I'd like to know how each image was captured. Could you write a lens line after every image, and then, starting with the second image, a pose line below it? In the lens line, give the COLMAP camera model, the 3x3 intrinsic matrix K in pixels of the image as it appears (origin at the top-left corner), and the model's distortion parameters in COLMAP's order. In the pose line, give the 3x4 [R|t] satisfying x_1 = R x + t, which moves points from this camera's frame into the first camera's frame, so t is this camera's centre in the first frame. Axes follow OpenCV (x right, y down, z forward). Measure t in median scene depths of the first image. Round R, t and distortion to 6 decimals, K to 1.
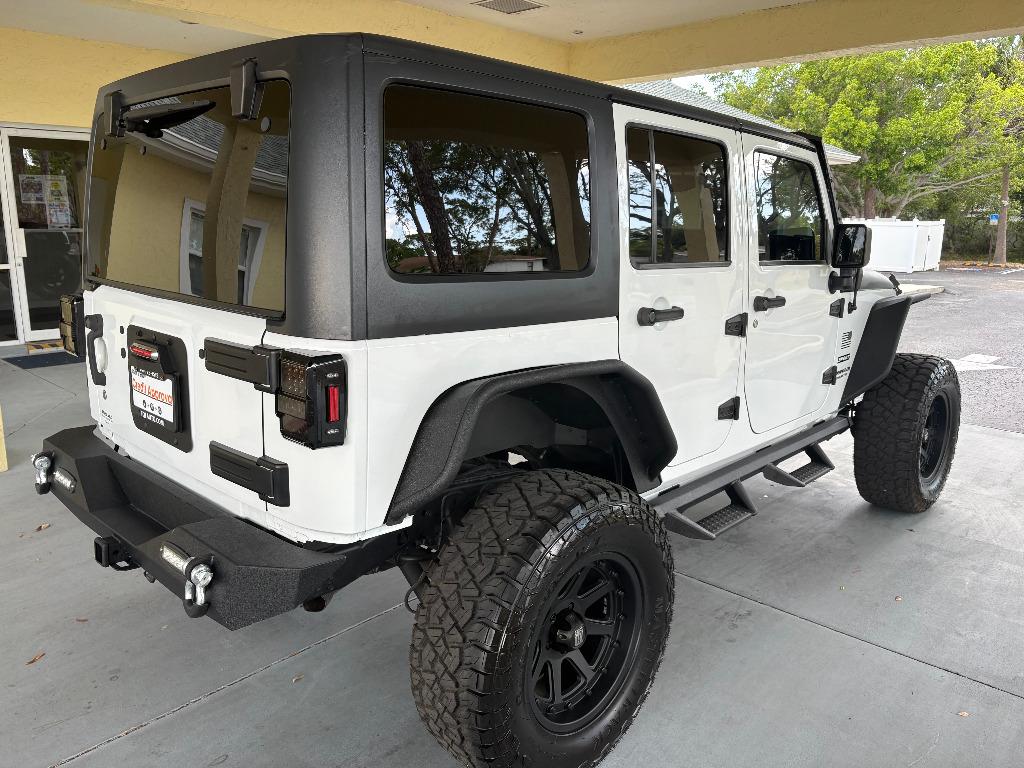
lens RADIAL K [[741.6, 0, 515.0], [0, 741.6, 382.6], [0, 0, 1]] dist [0.003815, -0.010675]
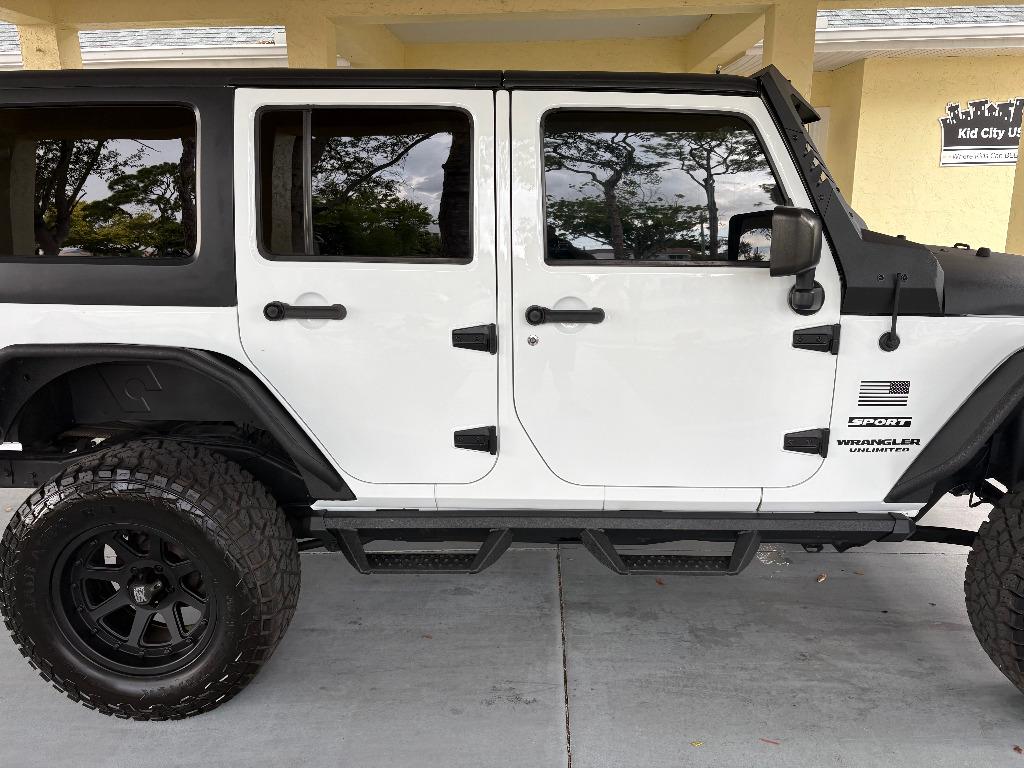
lens RADIAL K [[741.6, 0, 515.0], [0, 741.6, 382.6], [0, 0, 1]] dist [0.003815, -0.010675]
pose [[0.656796, 0.186163, -0.730728, 0.927171], [-0.142402, 0.982231, 0.122243, -0.134654], [0.740501, 0.023768, 0.671635, 0.498684]]
